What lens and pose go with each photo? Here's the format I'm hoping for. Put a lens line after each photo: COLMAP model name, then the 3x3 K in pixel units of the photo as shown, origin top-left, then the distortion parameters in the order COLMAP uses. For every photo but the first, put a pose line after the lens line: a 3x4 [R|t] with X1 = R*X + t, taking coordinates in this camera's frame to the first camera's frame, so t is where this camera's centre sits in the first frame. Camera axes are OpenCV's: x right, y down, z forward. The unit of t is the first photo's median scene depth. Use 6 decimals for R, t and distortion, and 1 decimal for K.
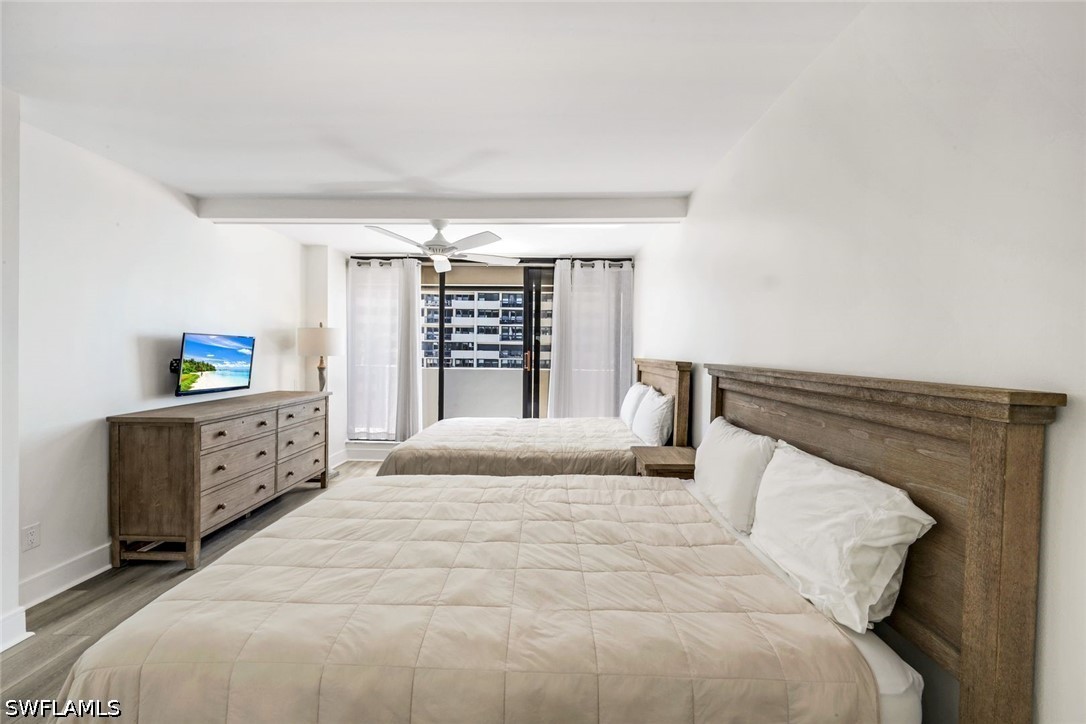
lens RADIAL K [[444.3, 0, 542.5], [0, 444.3, 348.0], [0, 0, 1]] dist [0.003192, 0.000147]
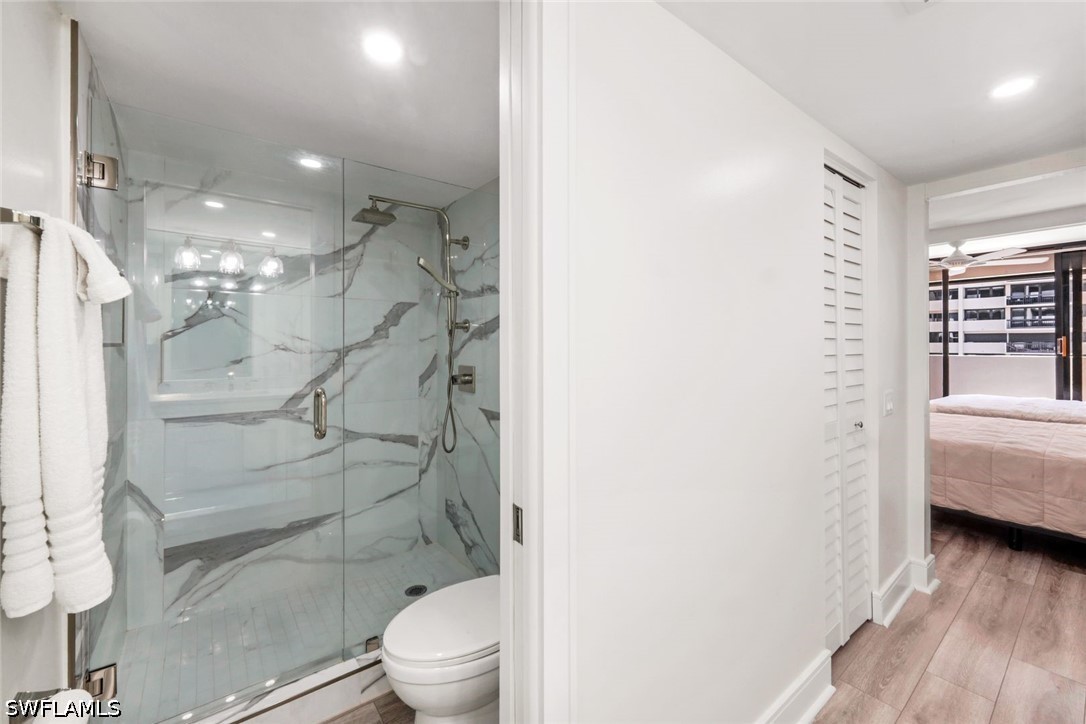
lens RADIAL K [[444.3, 0, 542.5], [0, 444.3, 348.0], [0, 0, 1]] dist [0.003192, 0.000147]
pose [[0.620857, -0.012507, -0.783824, 0.027537], [0.020038, 0.999799, -0.000080, 0.009634], [0.783668, -0.015657, 0.620983, -0.534561]]
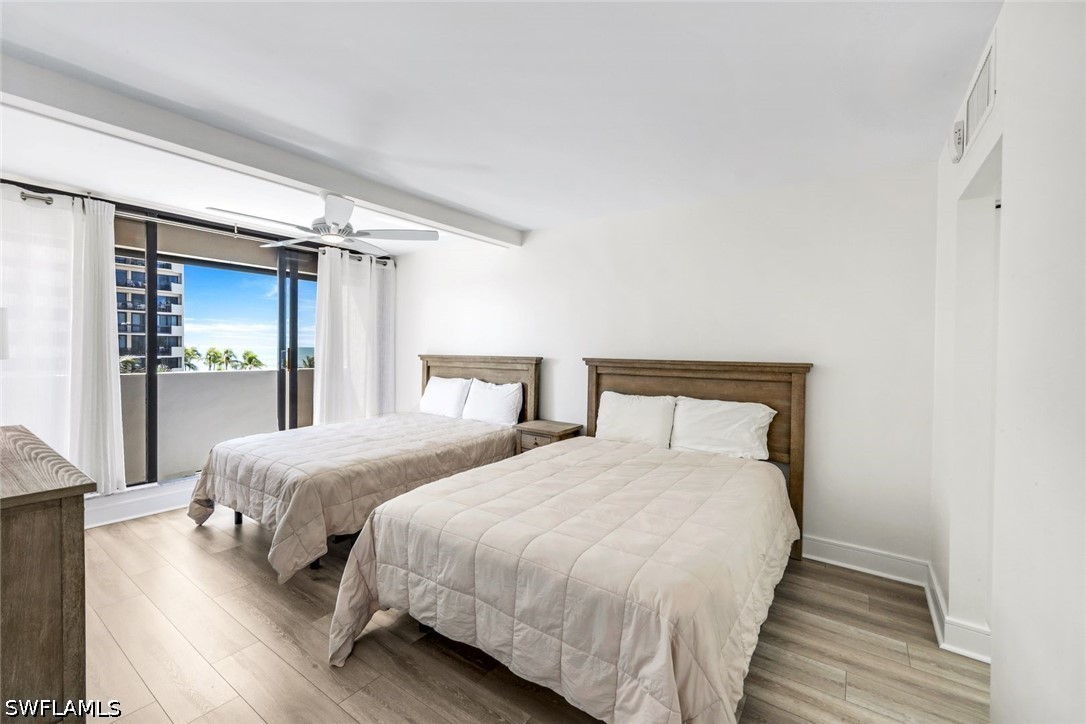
lens RADIAL K [[444.3, 0, 542.5], [0, 444.3, 348.0], [0, 0, 1]] dist [0.003192, 0.000147]
pose [[0.565543, -0.004713, 0.824705, -0.458115], [-0.006366, 0.999929, 0.010080, -0.005804], [-0.824694, -0.010951, 0.565473, 0.131265]]
